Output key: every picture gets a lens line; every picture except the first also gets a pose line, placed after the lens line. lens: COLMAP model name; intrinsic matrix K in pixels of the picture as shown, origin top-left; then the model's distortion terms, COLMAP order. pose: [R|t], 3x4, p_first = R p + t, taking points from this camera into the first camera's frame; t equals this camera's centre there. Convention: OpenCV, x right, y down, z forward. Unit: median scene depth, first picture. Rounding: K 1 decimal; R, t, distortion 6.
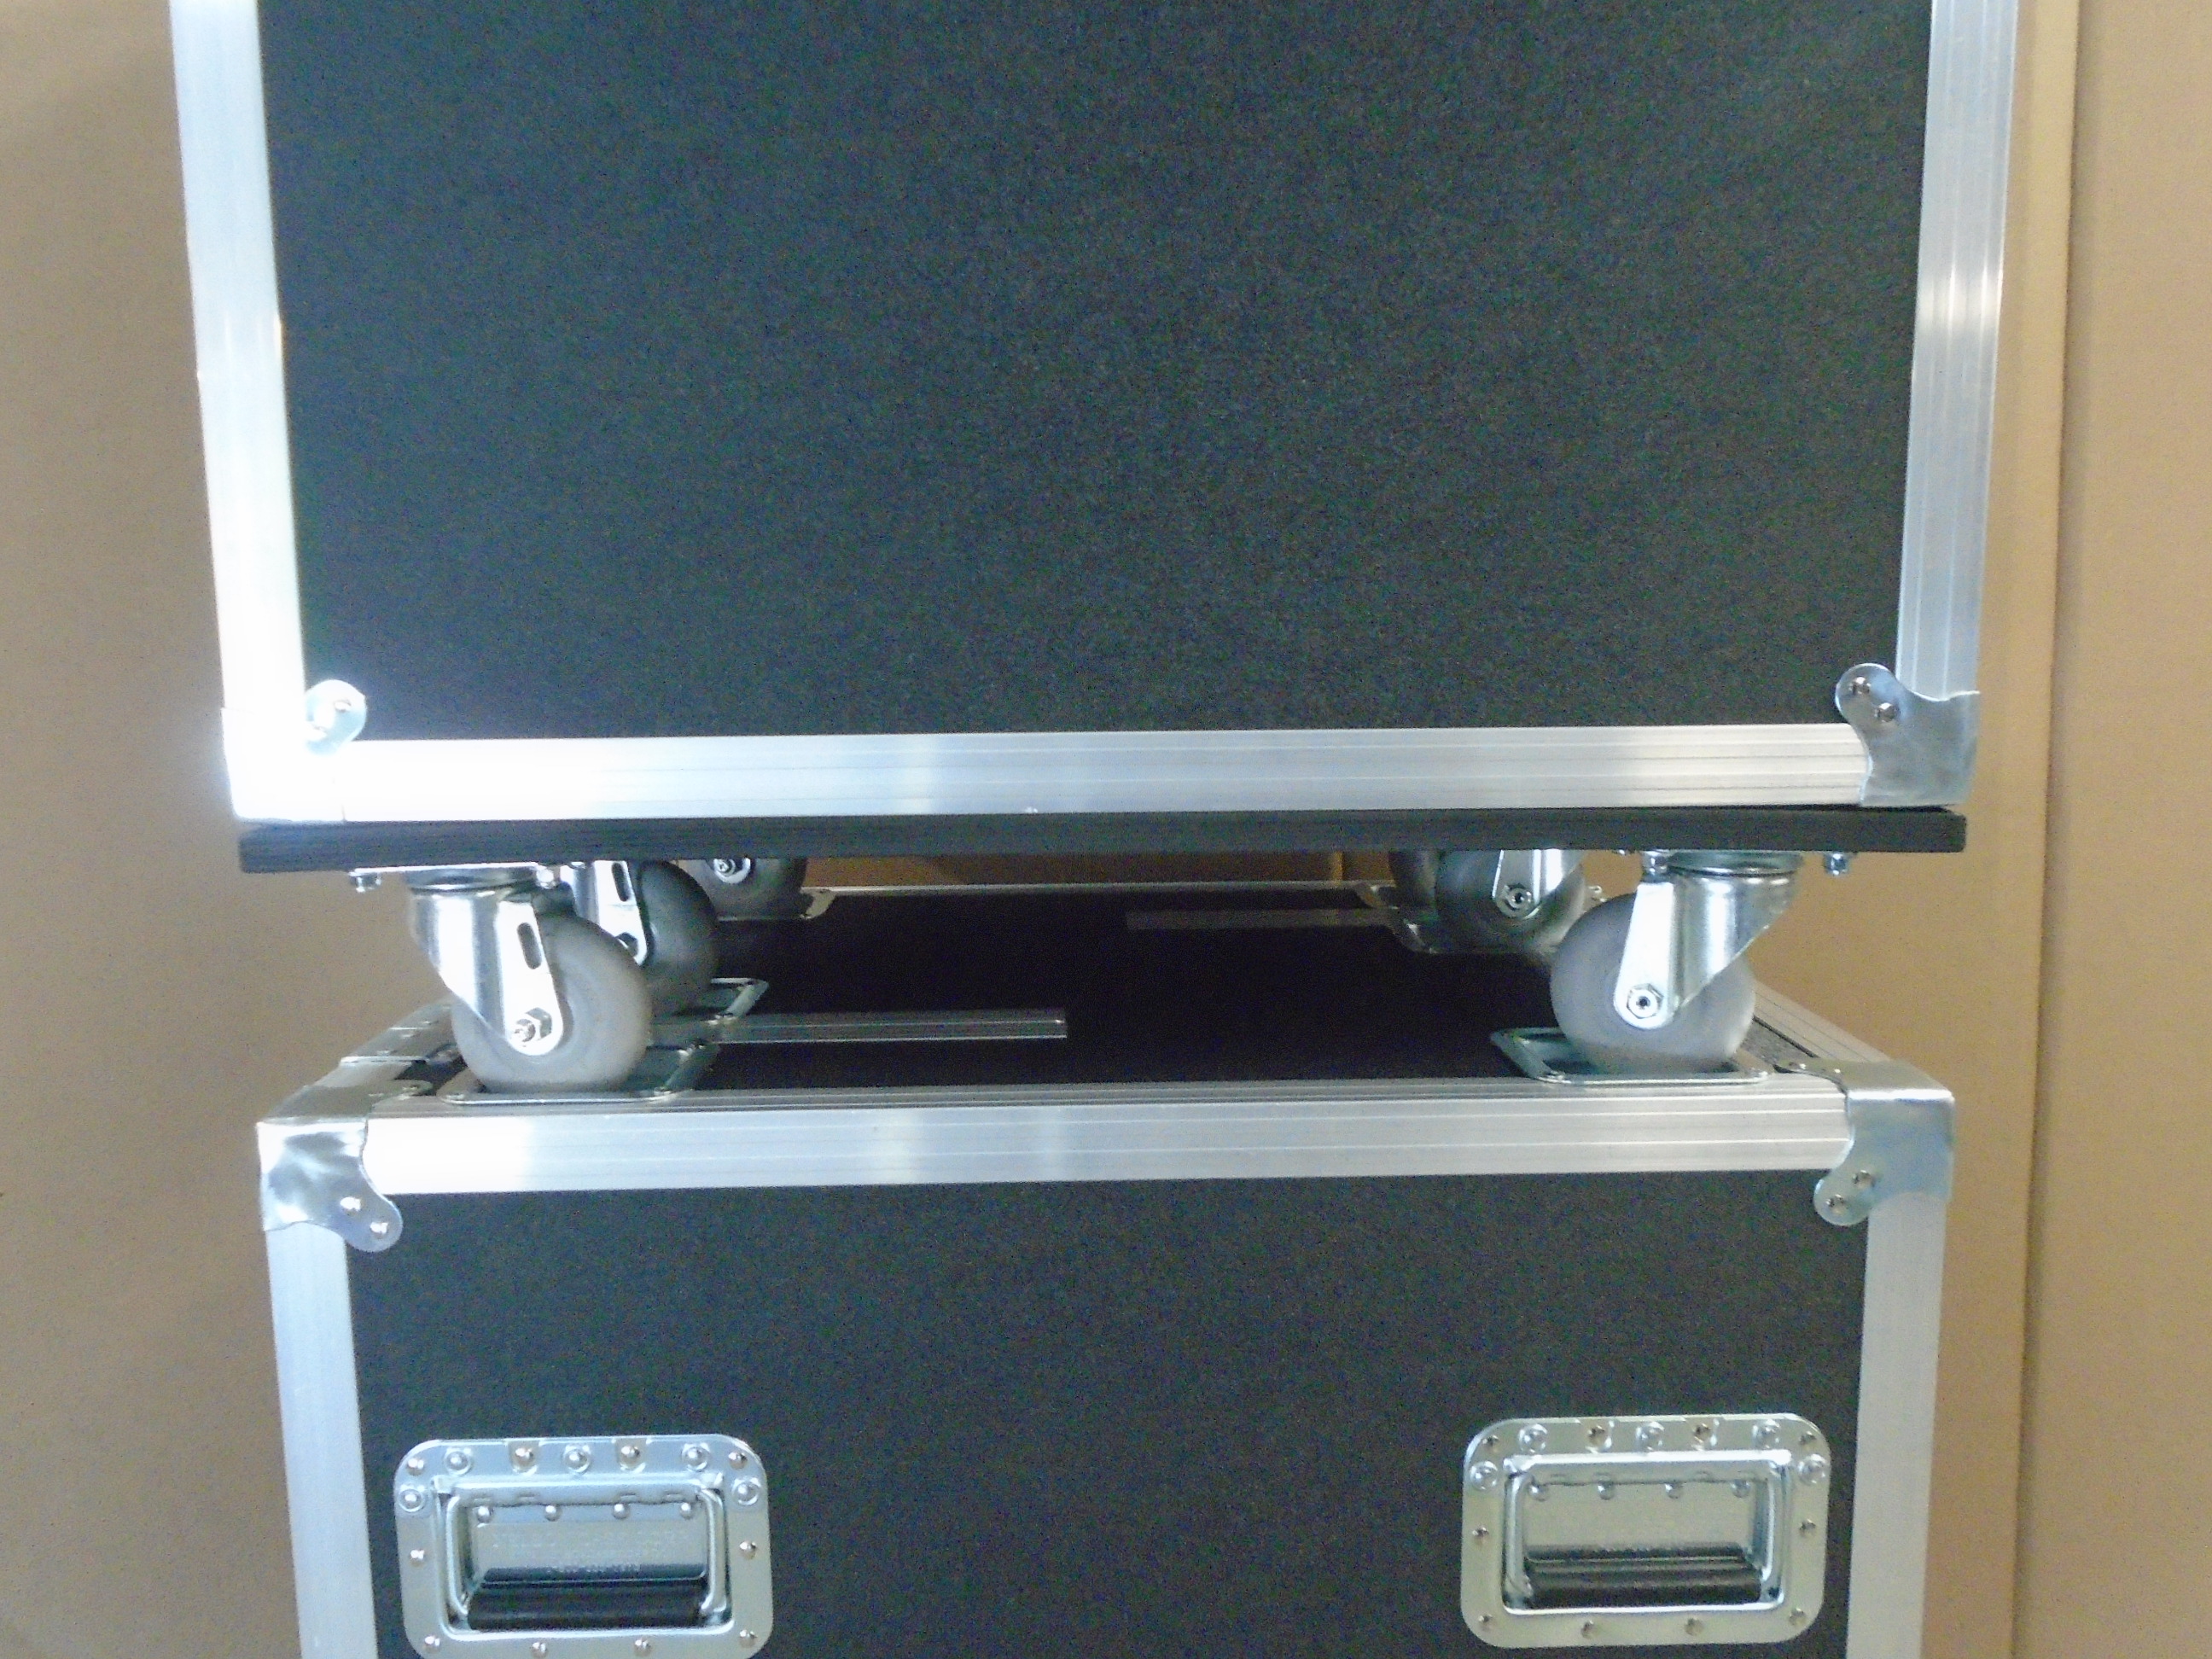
lens RADIAL K [[1730.1, 0, 1105.5], [0, 1730.1, 841.0], [0, 0, 1]] dist [-0.006146, -0.010210]
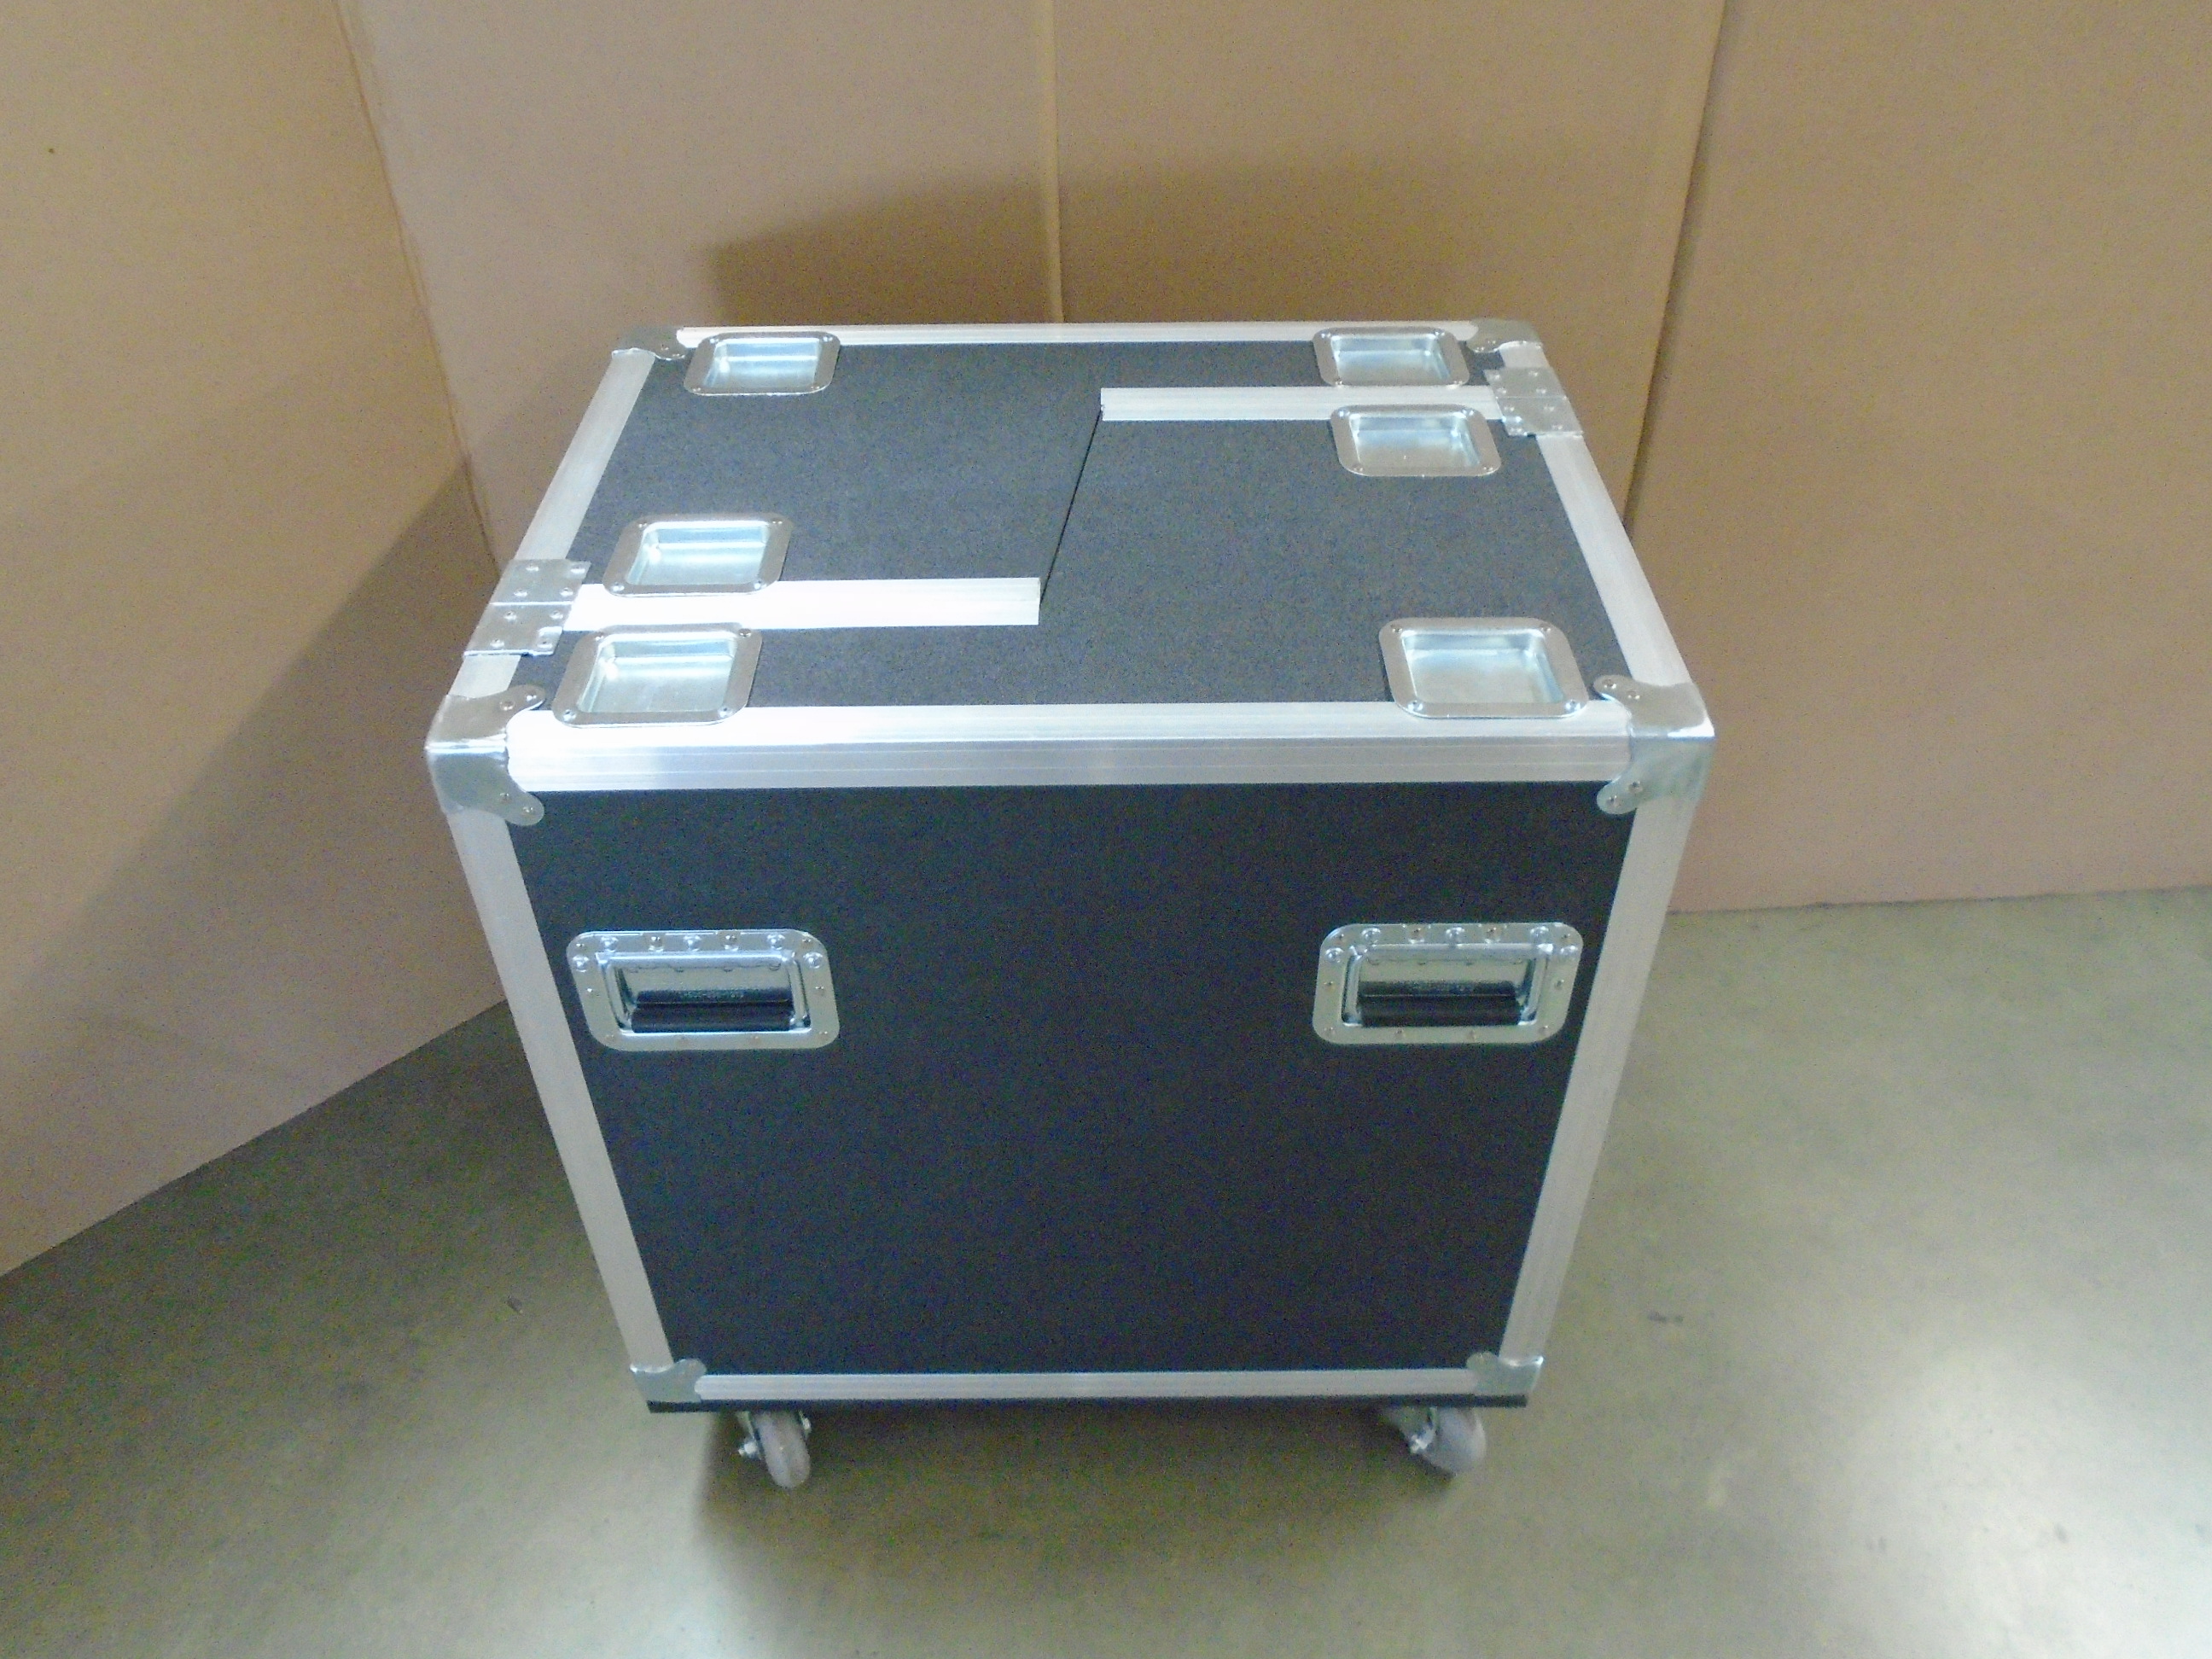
lens RADIAL K [[1730.1, 0, 1100.9], [0, 1730.1, 825.6], [0, 0, 1]] dist [-0.006146, -0.010210]
pose [[0.999888, 0.010467, -0.010693, 0.042116], [-0.002887, 0.836143, 0.548504, -0.497726], [0.014683, -0.548412, 0.836079, -0.127463]]
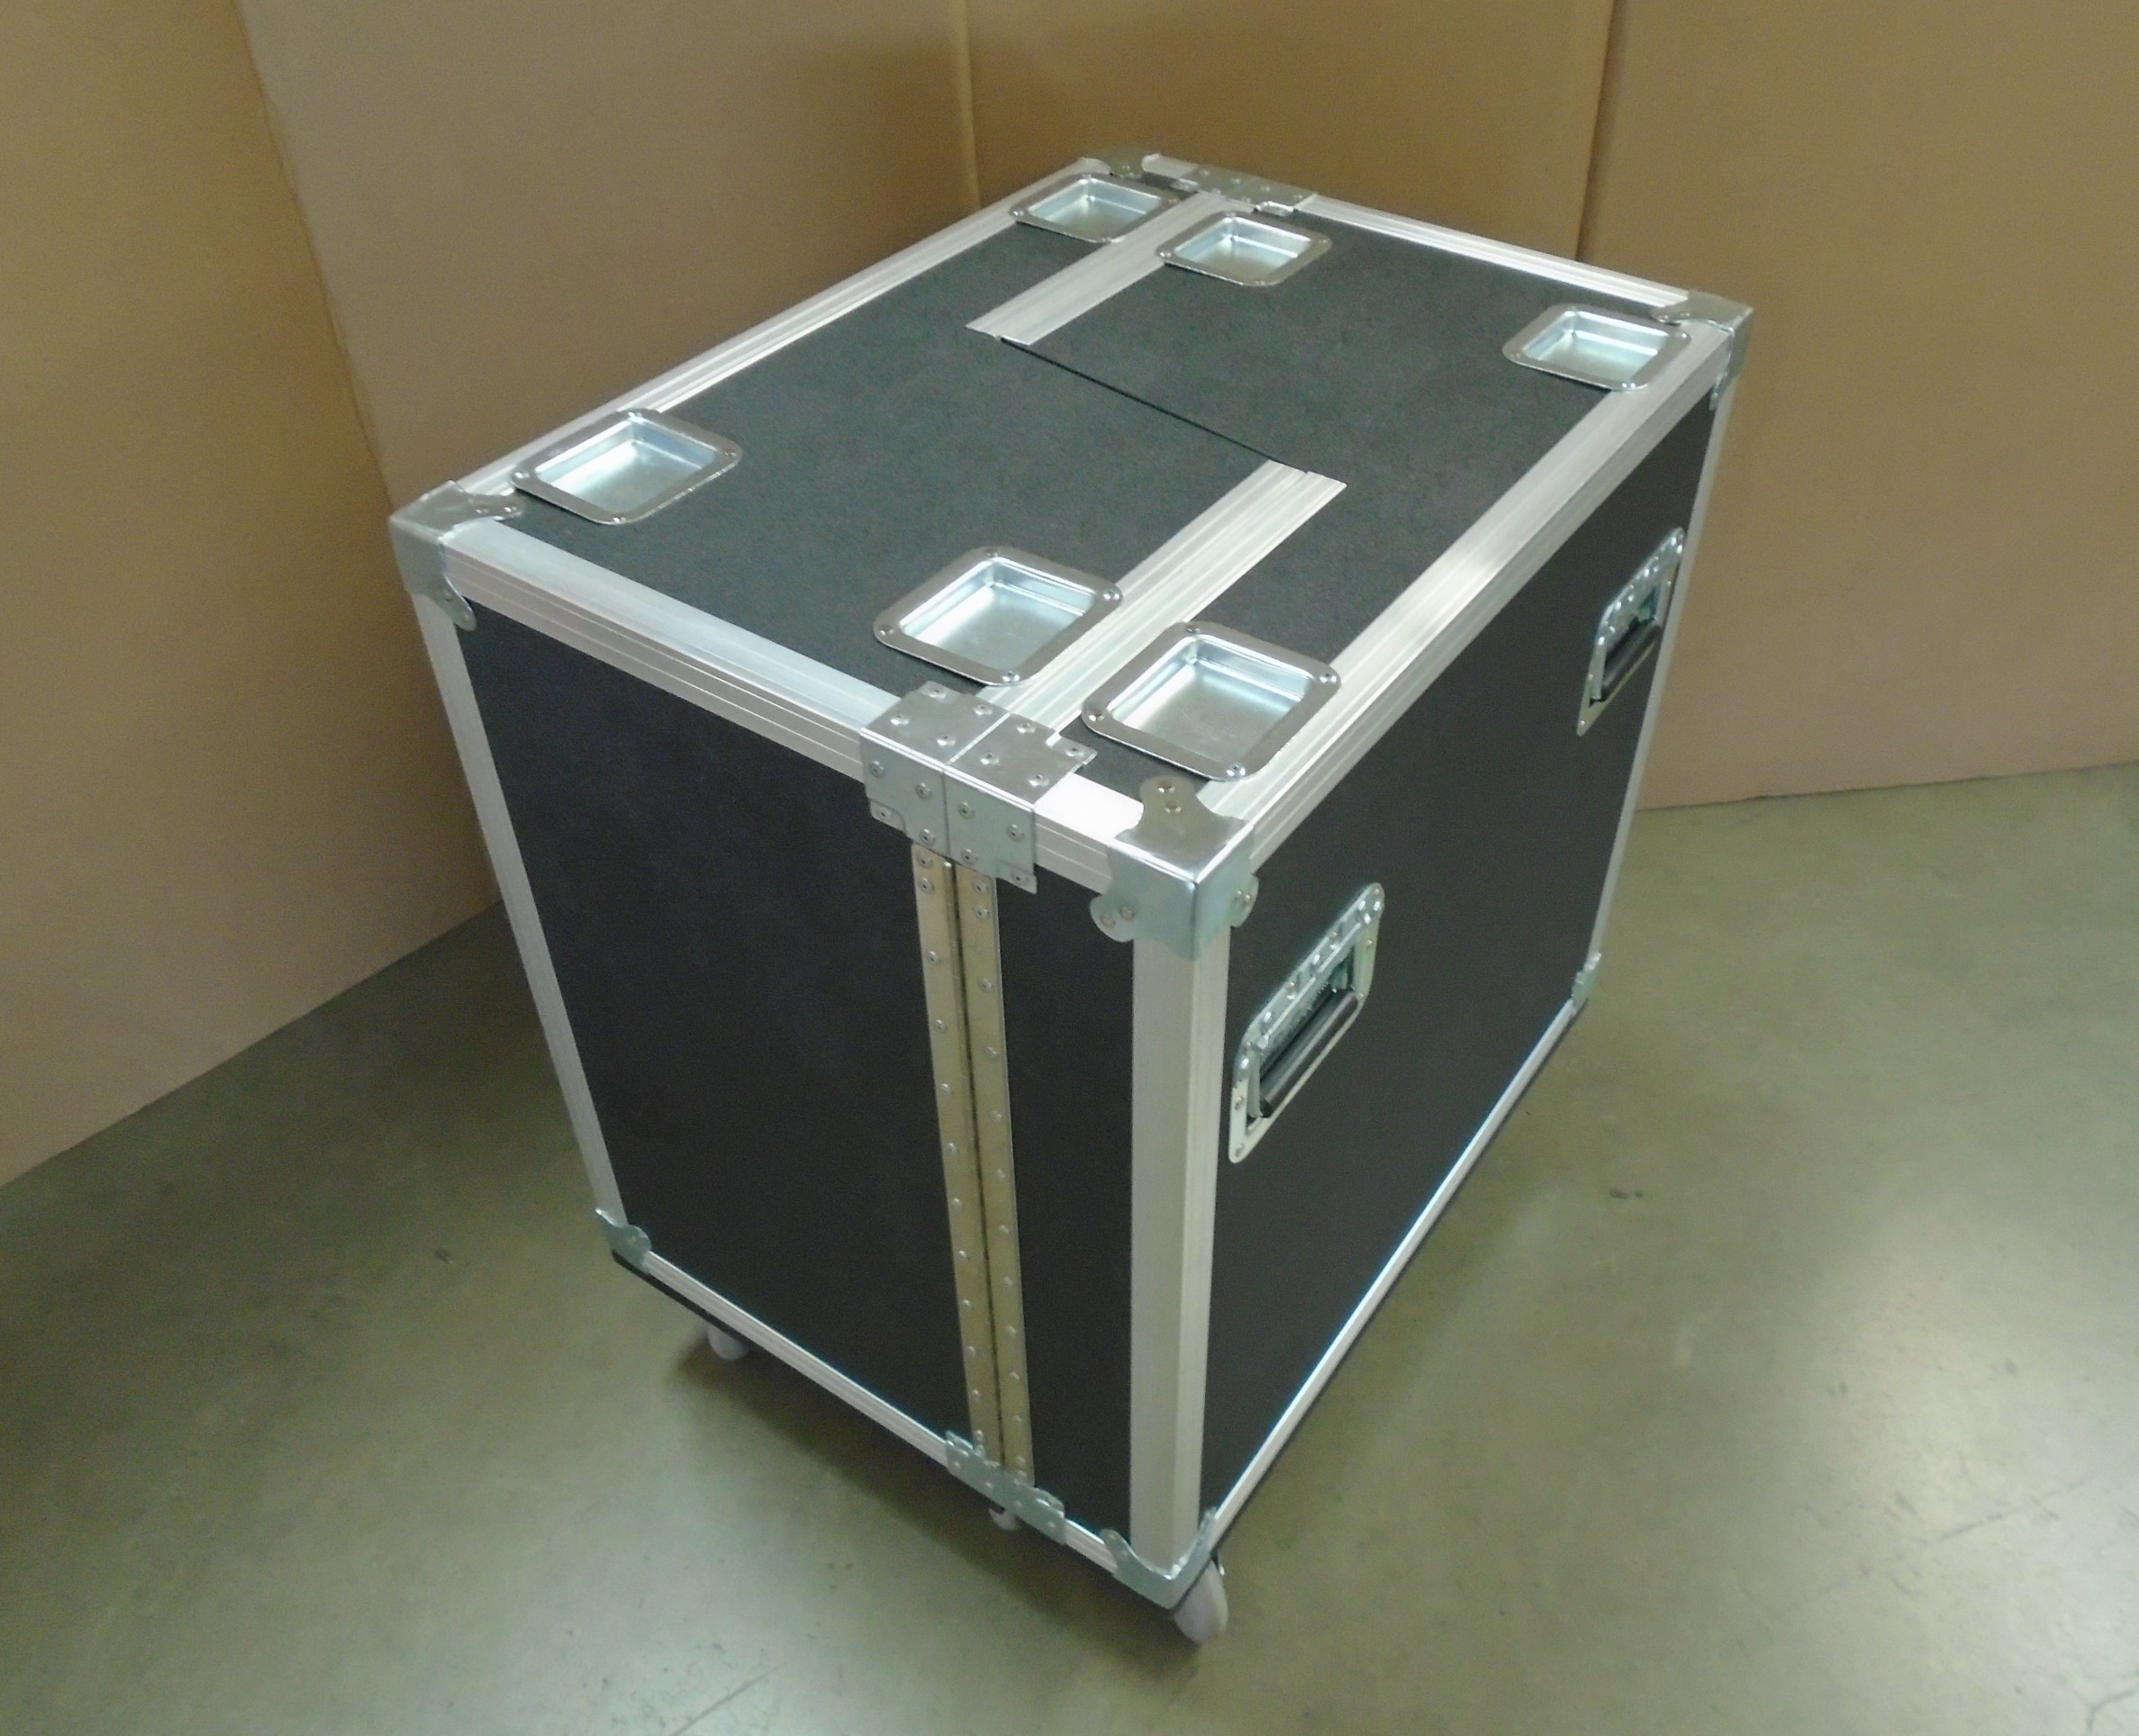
lens RADIAL K [[1797.9, 0, 1140.0], [0, 1797.9, 866.5], [0, 0, 1]] dist [0.003347, 0.013593]
pose [[0.568322, -0.533230, 0.626638, -1.168287], [0.082229, 0.794582, 0.601563, -0.494008], [-0.818687, -0.290353, 0.495426, 0.475313]]
